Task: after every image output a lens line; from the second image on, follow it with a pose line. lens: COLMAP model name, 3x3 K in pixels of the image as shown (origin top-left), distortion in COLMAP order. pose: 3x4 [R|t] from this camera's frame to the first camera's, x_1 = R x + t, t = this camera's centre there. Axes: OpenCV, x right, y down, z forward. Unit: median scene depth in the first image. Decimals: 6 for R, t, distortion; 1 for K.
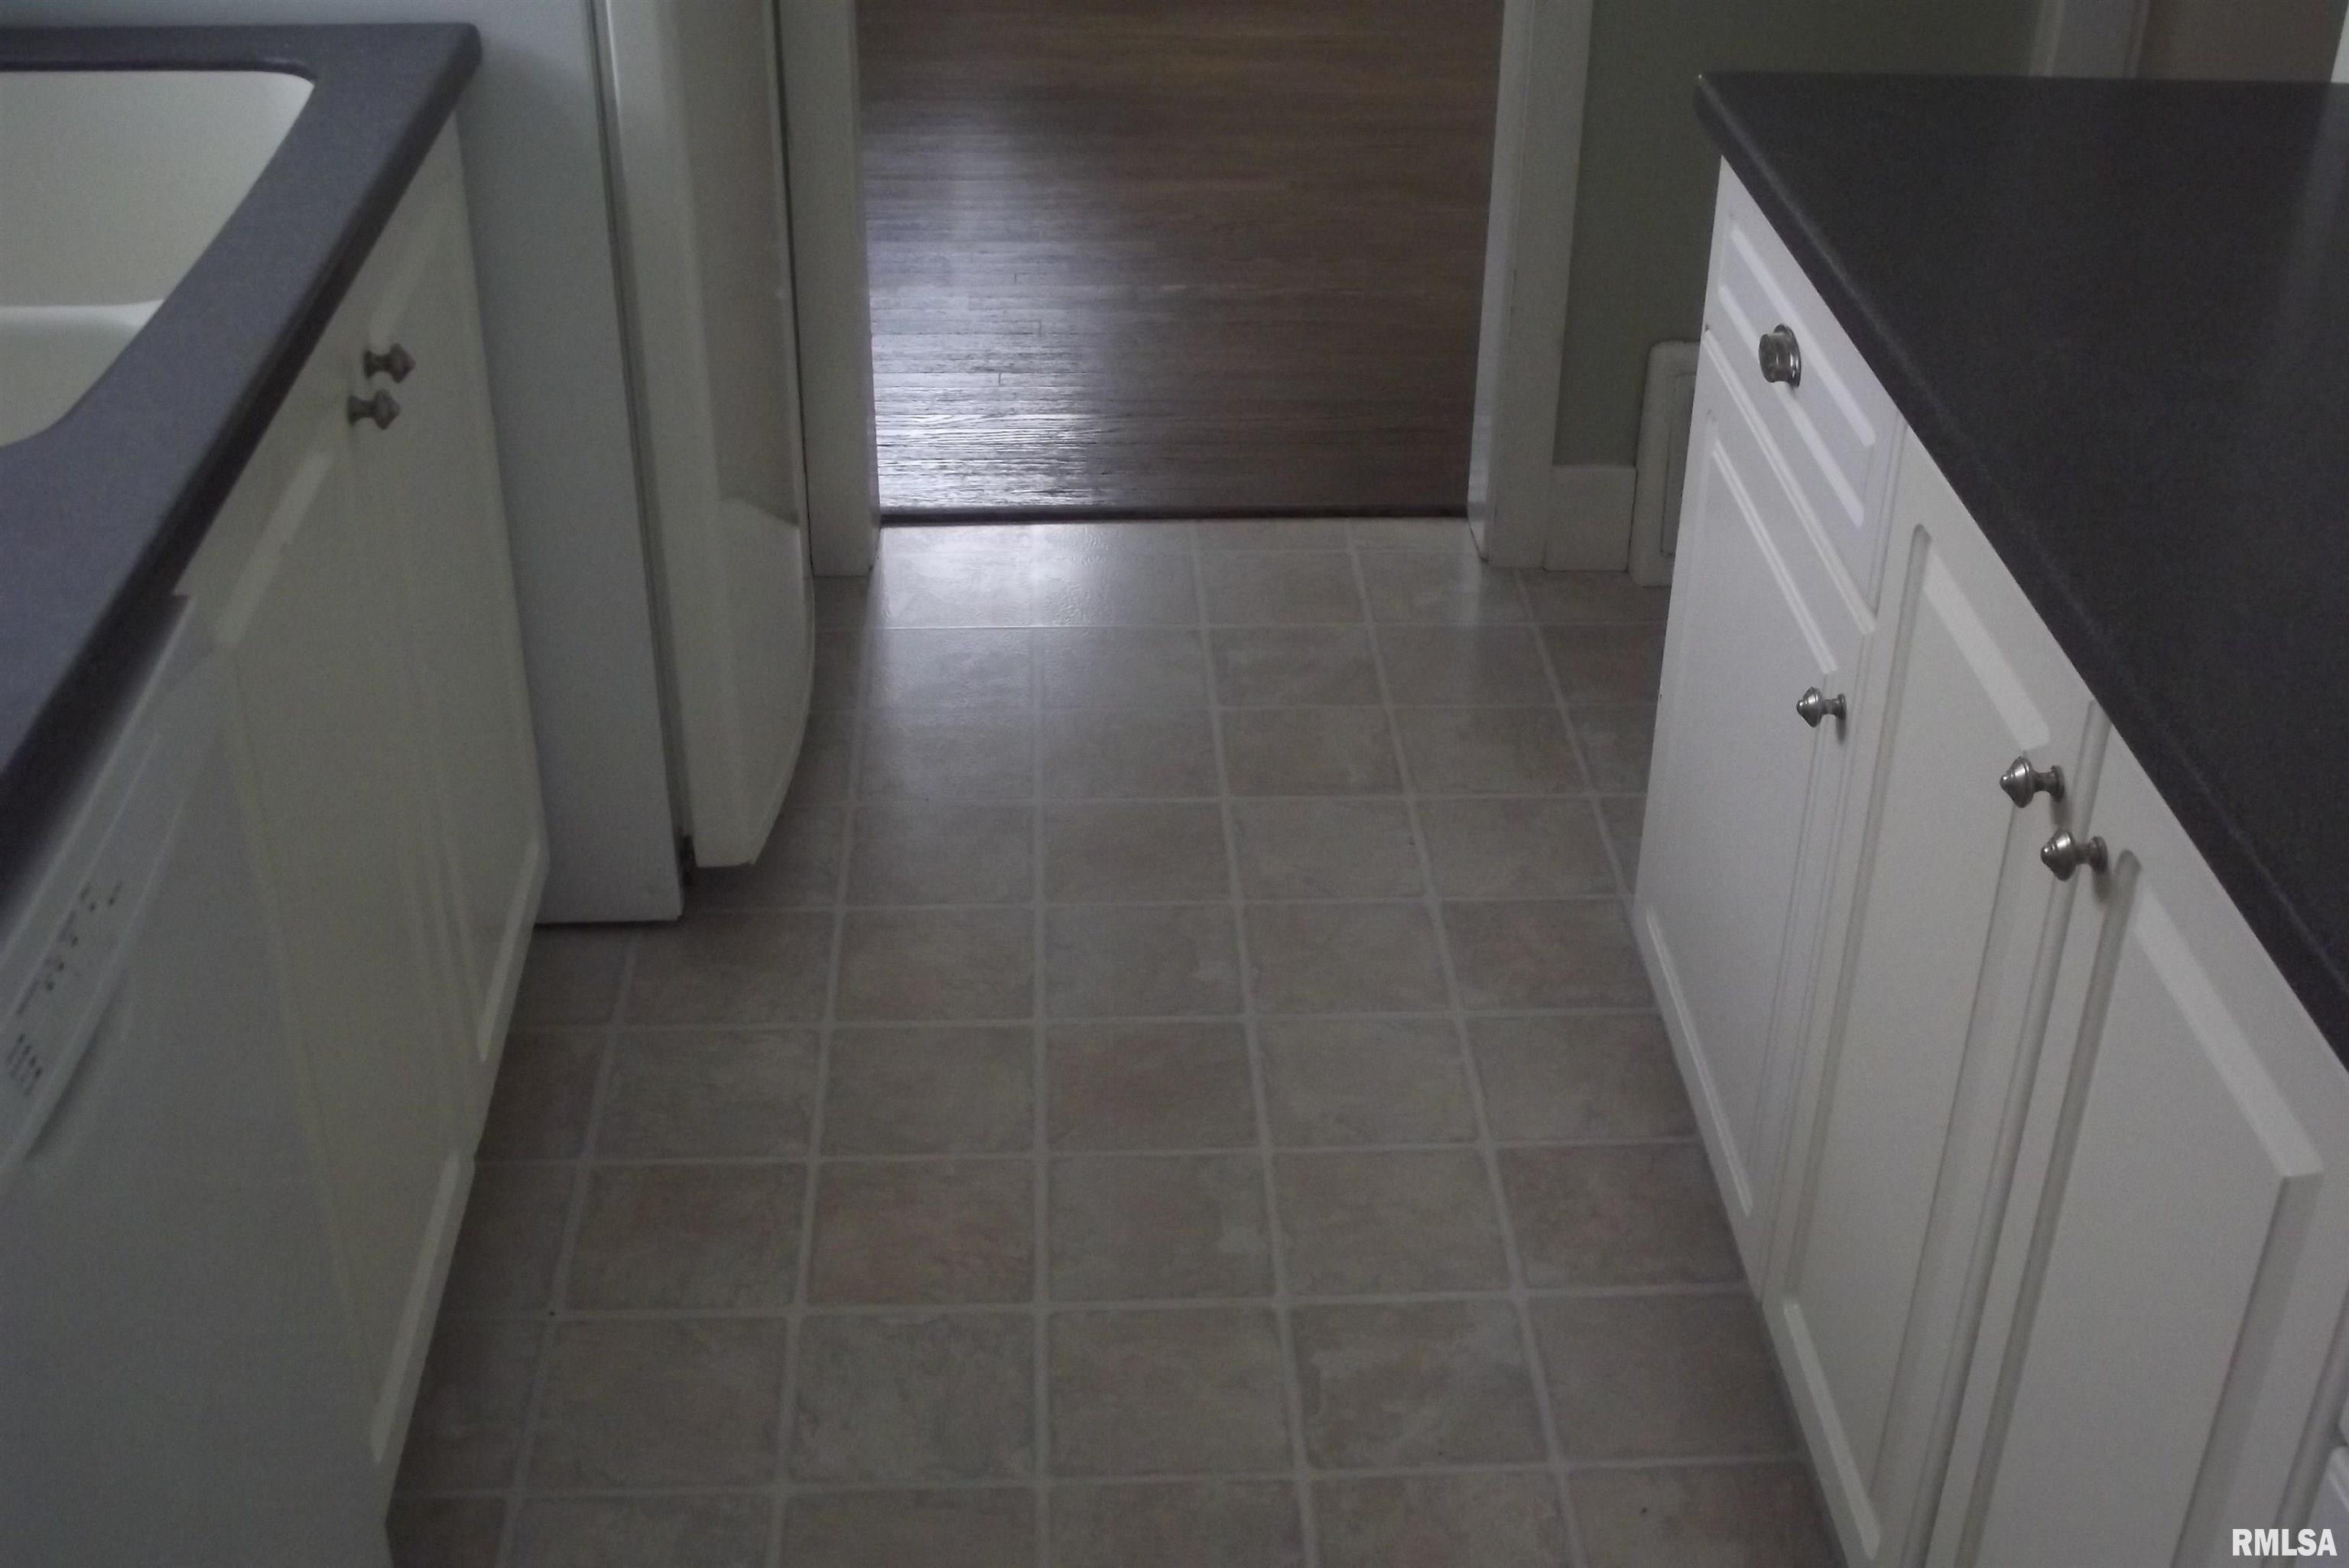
lens RADIAL K [[2782.4, 0, 1201.8], [0, 2782.4, 763.9], [0, 0, 1]] dist [-0.039579, 0.000000]
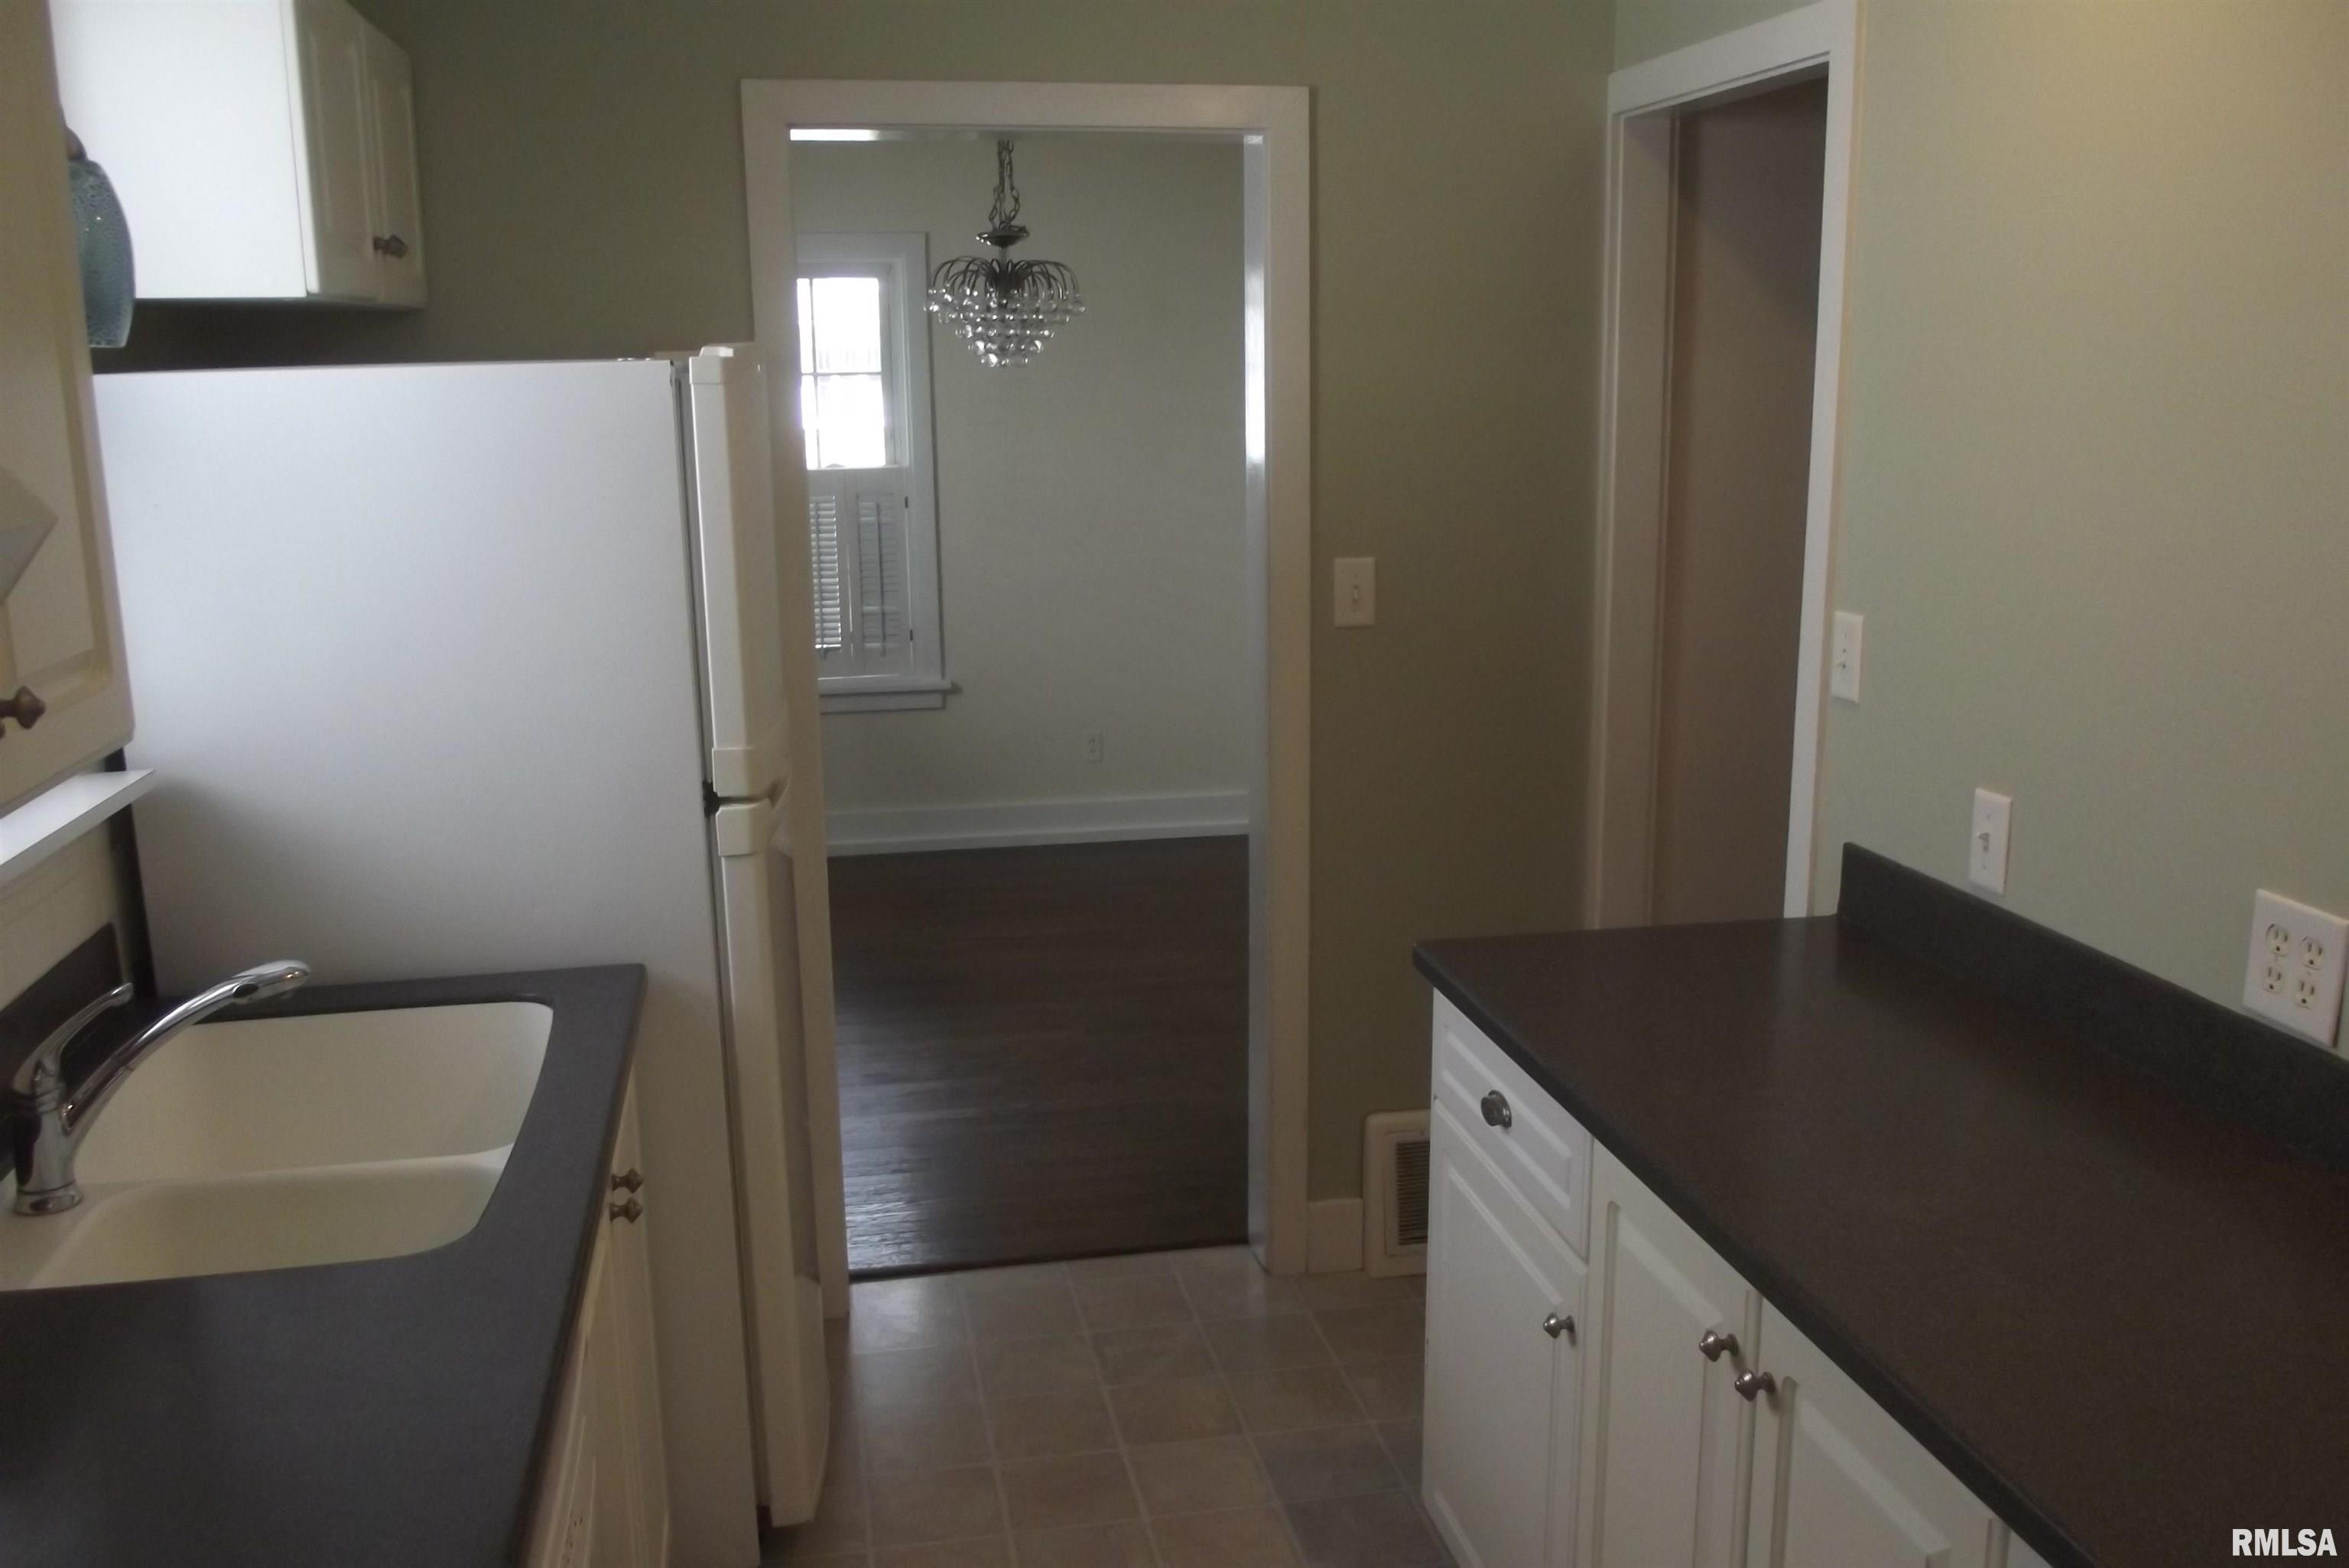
lens RADIAL K [[2009.2, 0, 1181.3], [0, 2009.2, 794.3], [0, 0, 1]] dist [-0.037574, 0.012826]
pose [[0.990840, -0.056783, 0.122519, -0.084591], [0.092727, 0.945672, -0.311619, 0.021613], [-0.098168, 0.320125, 0.942275, -0.116993]]
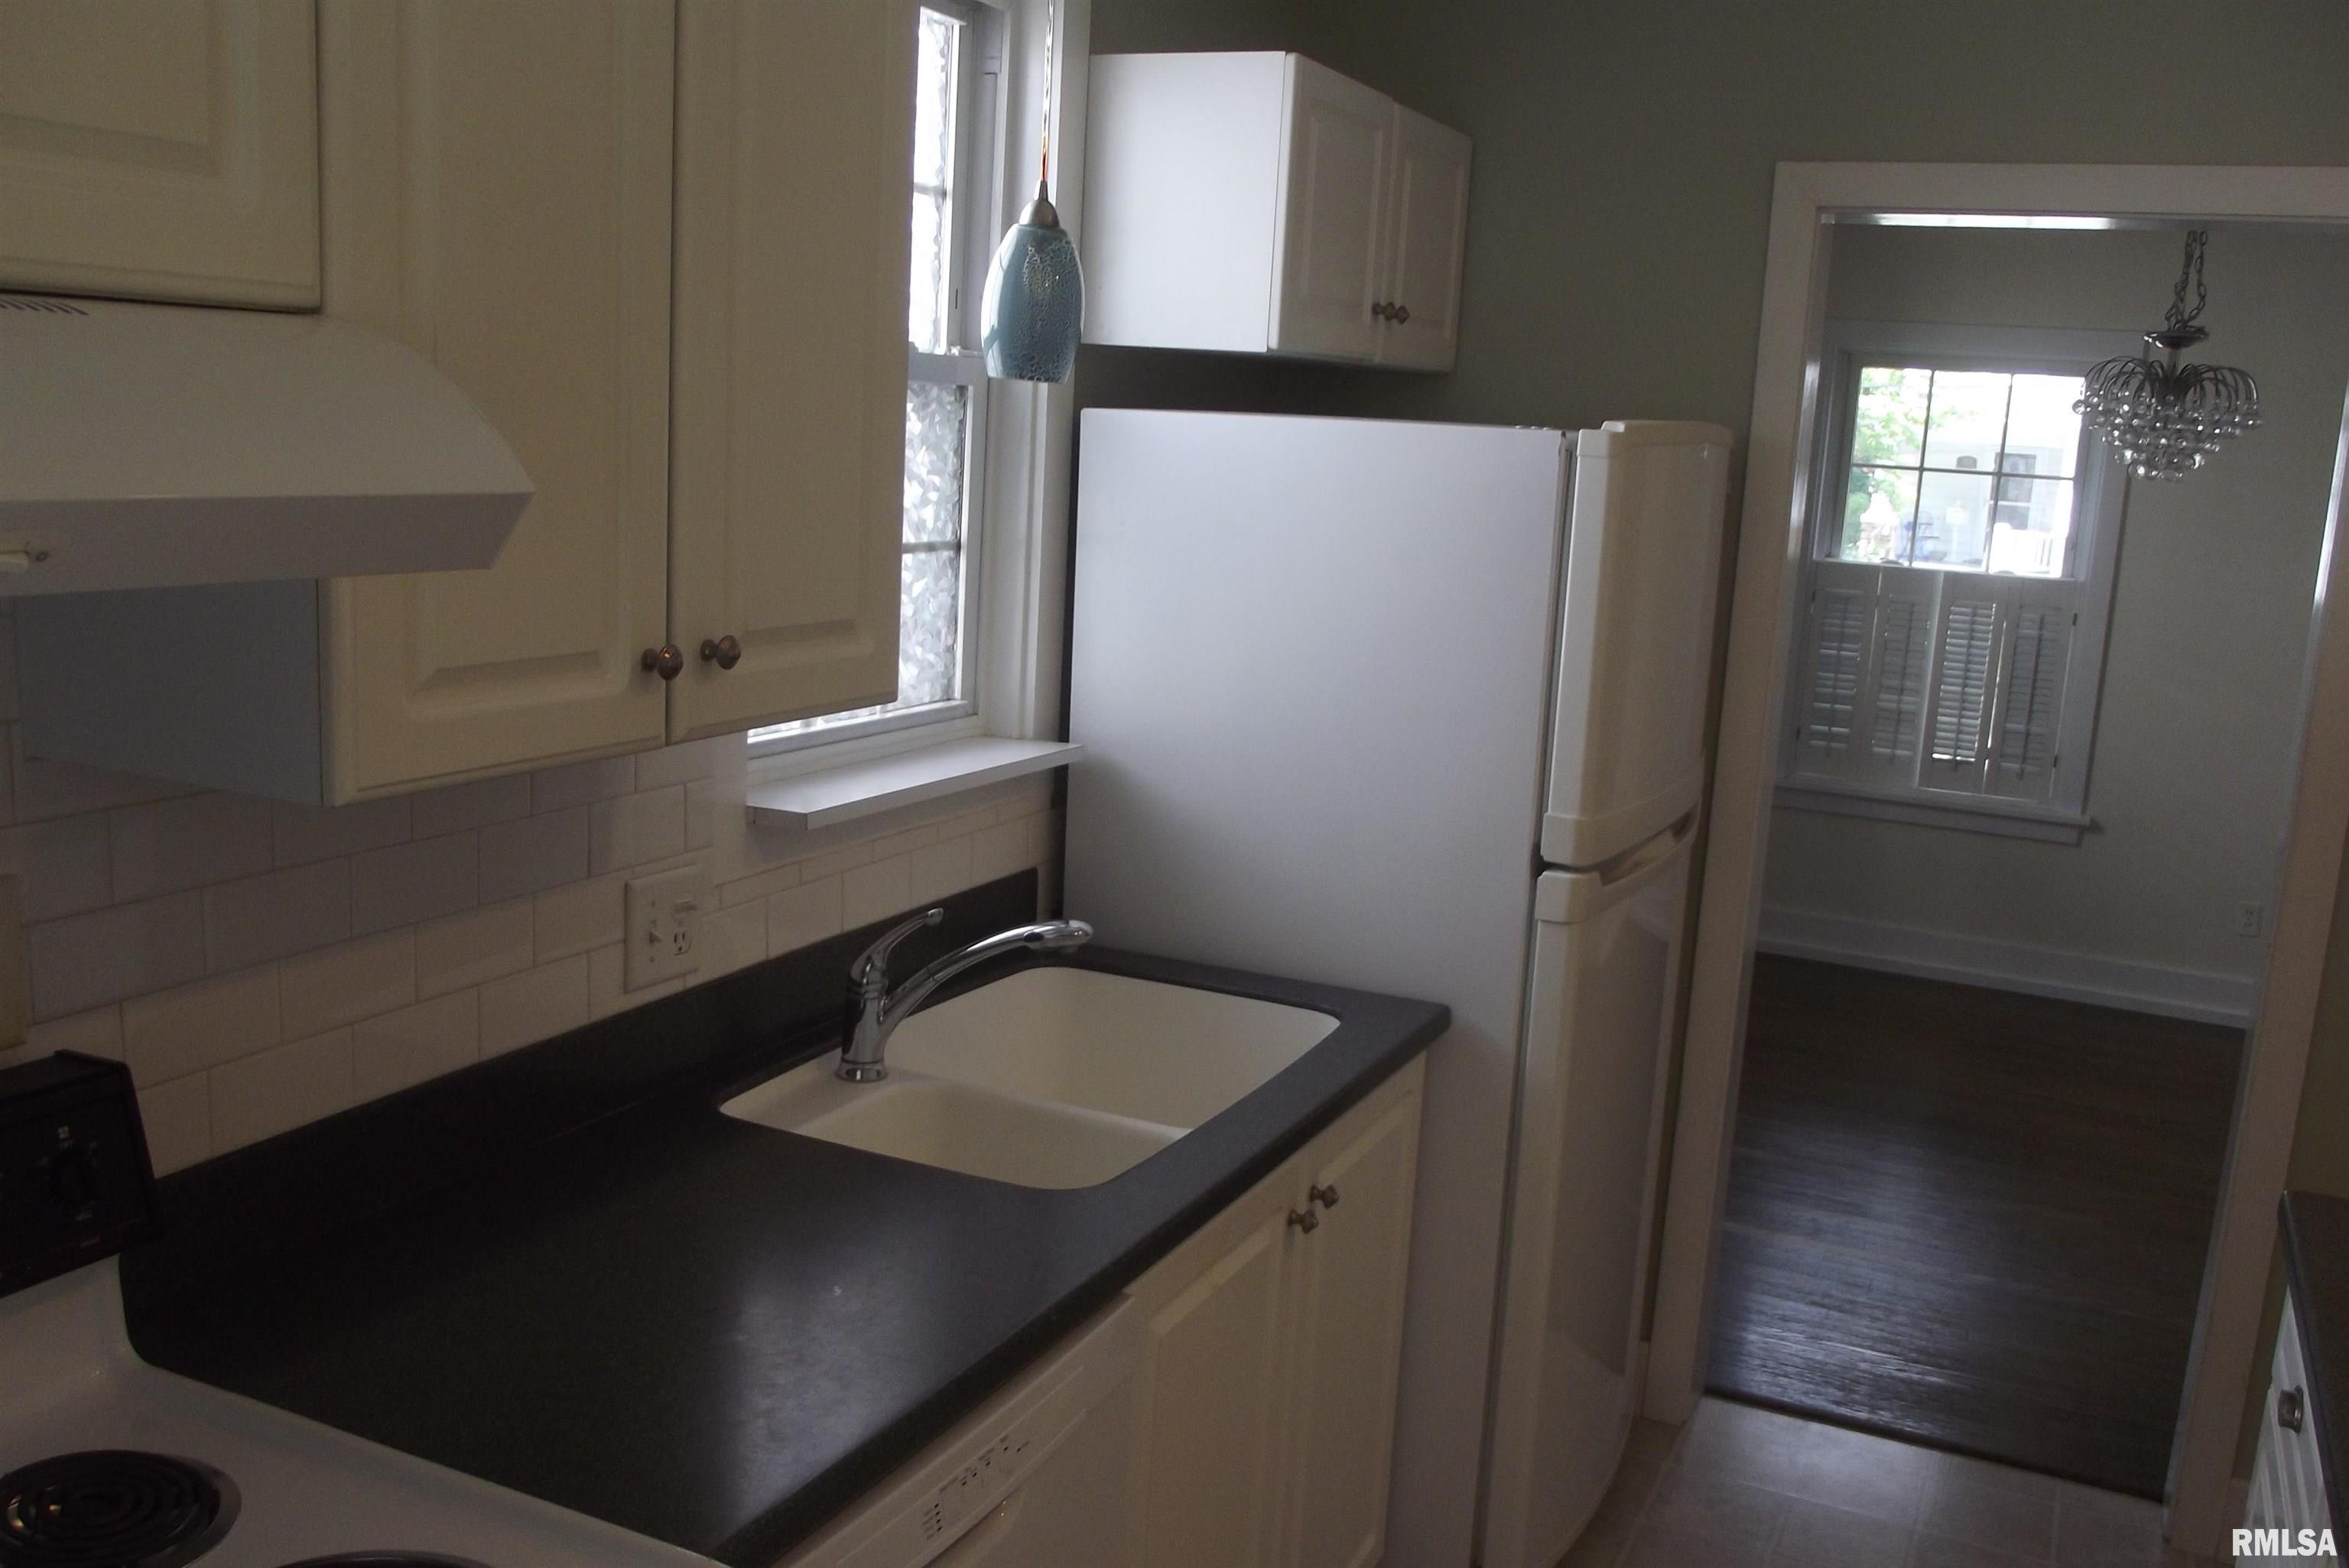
lens RADIAL K [[2009.2, 0, 1180.9], [0, 2009.2, 805.1], [0, 0, 1]] dist [-0.037574, 0.012826]
pose [[0.882790, 0.123119, -0.453347, 0.105252], [-0.275847, 0.917006, -0.288111, 0.005966], [0.380250, 0.379396, 0.843486, -0.086083]]
